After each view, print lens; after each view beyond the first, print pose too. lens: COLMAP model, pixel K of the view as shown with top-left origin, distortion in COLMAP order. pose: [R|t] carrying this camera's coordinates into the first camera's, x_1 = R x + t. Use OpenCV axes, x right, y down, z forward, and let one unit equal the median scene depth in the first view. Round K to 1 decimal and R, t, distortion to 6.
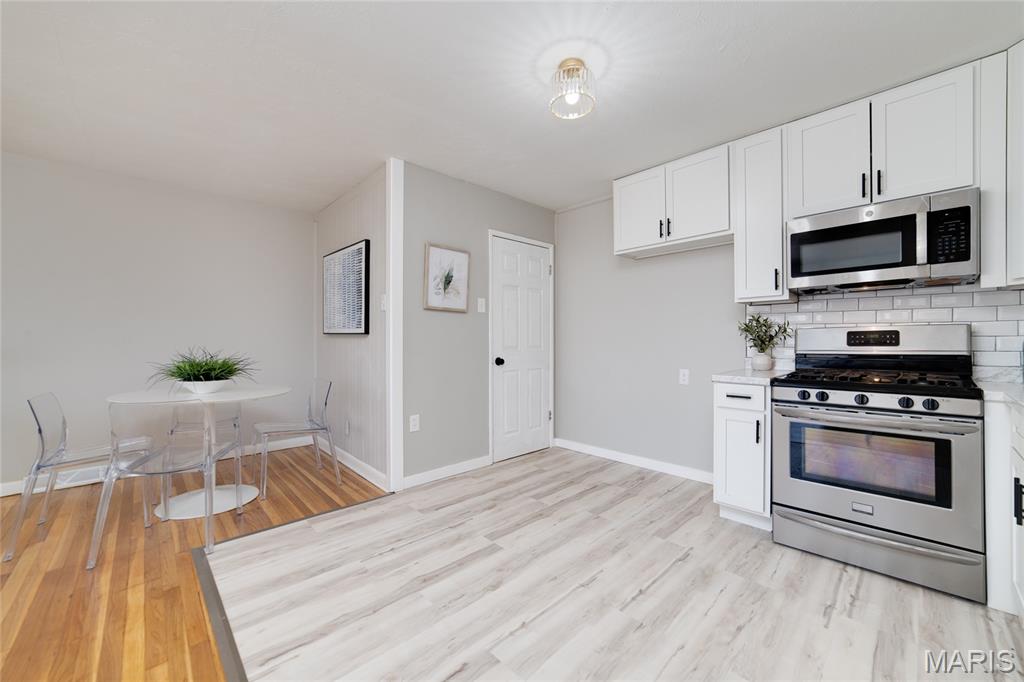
lens RADIAL K [[401.6, 0, 512.0], [0, 401.6, 341.0], [0, 0, 1]] dist [-0.002606, 0.000163]
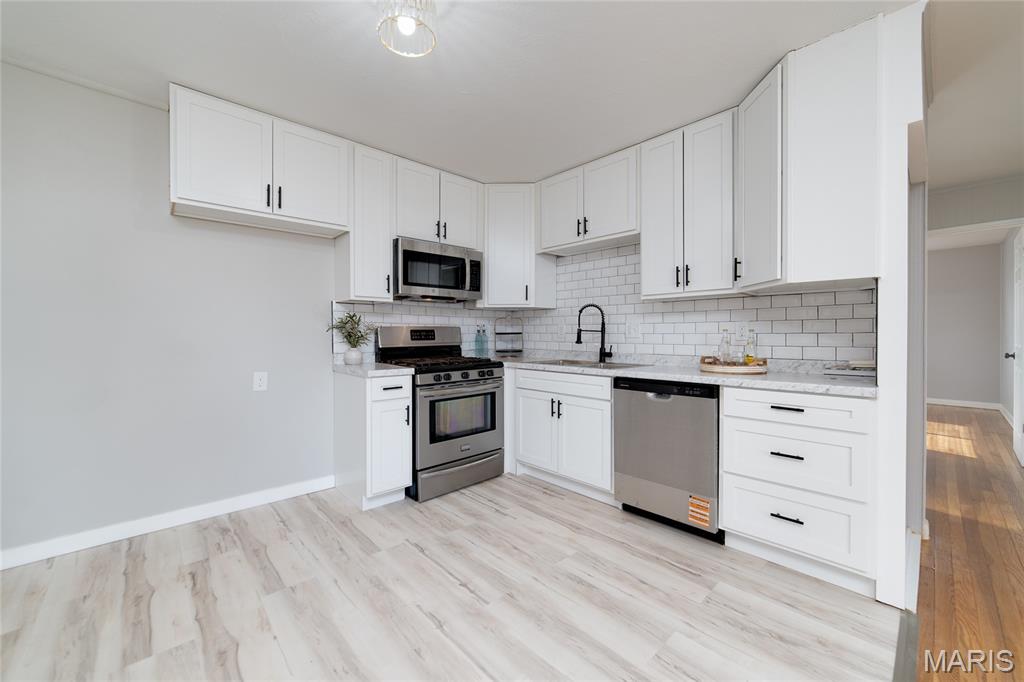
lens RADIAL K [[398.1, 0, 514.8], [0, 398.1, 335.7], [0, 0, 1]] dist [-0.003603, 0.000405]
pose [[0.012723, 0.002654, 0.999916, -0.534471], [0.004168, 0.999988, -0.002707, 0.000891], [-0.999910, 0.004202, 0.012711, 0.673624]]
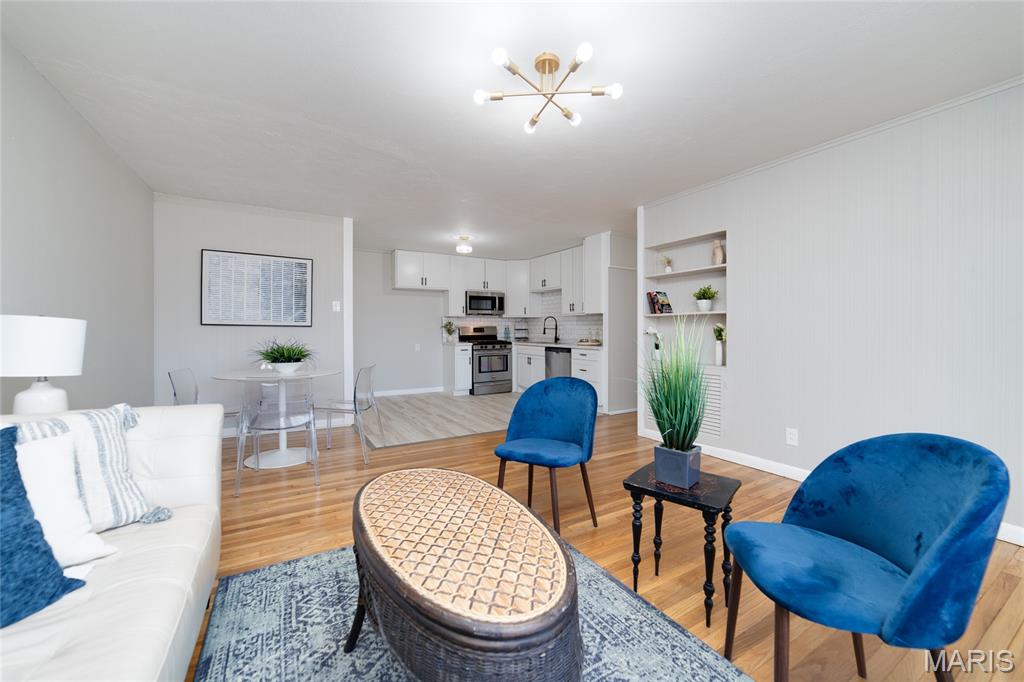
lens RADIAL K [[398.1, 0, 514.8], [0, 398.1, 335.7], [0, 0, 1]] dist [-0.003603, 0.000405]
pose [[0.219546, -0.010826, 0.975542, -2.246330], [0.000884, 0.999940, 0.010898, 0.003625], [-0.975602, -0.001531, 0.219543, 0.007968]]
